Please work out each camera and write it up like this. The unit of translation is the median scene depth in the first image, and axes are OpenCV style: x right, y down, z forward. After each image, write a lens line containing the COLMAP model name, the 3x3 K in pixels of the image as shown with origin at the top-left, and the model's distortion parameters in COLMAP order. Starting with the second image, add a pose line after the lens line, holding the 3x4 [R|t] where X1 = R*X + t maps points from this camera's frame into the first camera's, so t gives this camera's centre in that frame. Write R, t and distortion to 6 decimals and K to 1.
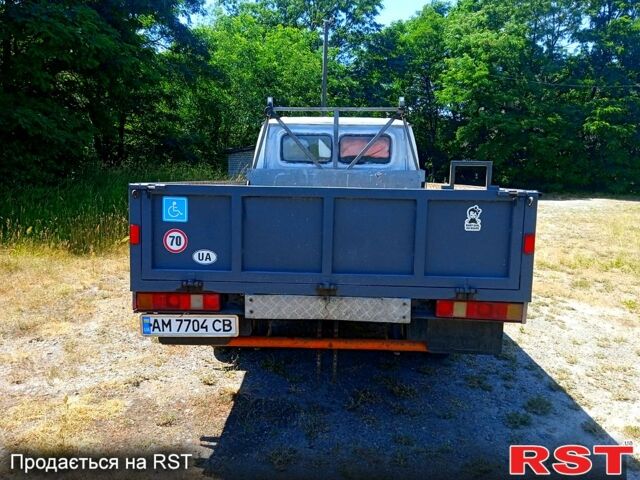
lens RADIAL K [[520.6, 0, 318.2], [0, 520.6, 242.5], [0, 0, 1]] dist [0.066129, -0.090265]
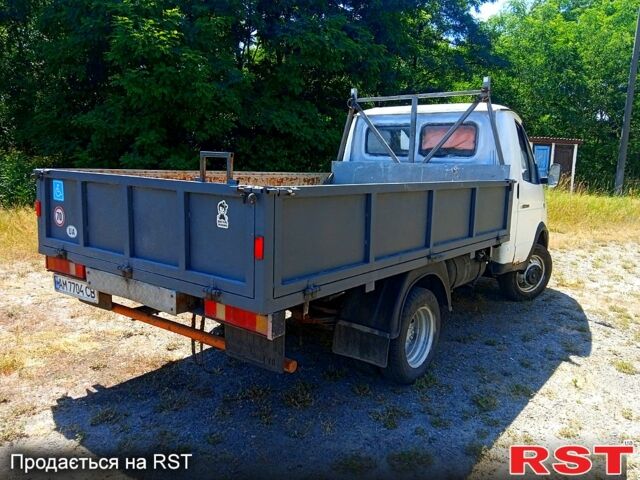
lens RADIAL K [[520.6, 0, 316.5], [0, 520.6, 245.5], [0, 0, 1]] dist [0.066129, -0.090265]
pose [[0.816643, 0.101565, -0.568136, 0.439834], [-0.092740, 0.994695, 0.044515, -0.021871], [0.569643, 0.016336, 0.821730, 0.158374]]
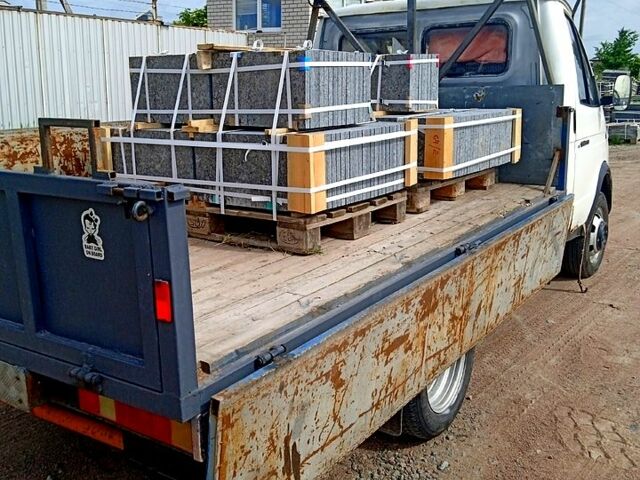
lens RADIAL K [[693.2, 0, 319.2], [0, 693.2, 239.5], [0, 0, 1]] dist [0.063027, 0.000000]
pose [[0.853510, 0.083572, -0.514330, 0.375292], [-0.028616, 0.993083, 0.113874, -0.055992], [0.520289, -0.082475, 0.849998, 0.255285]]
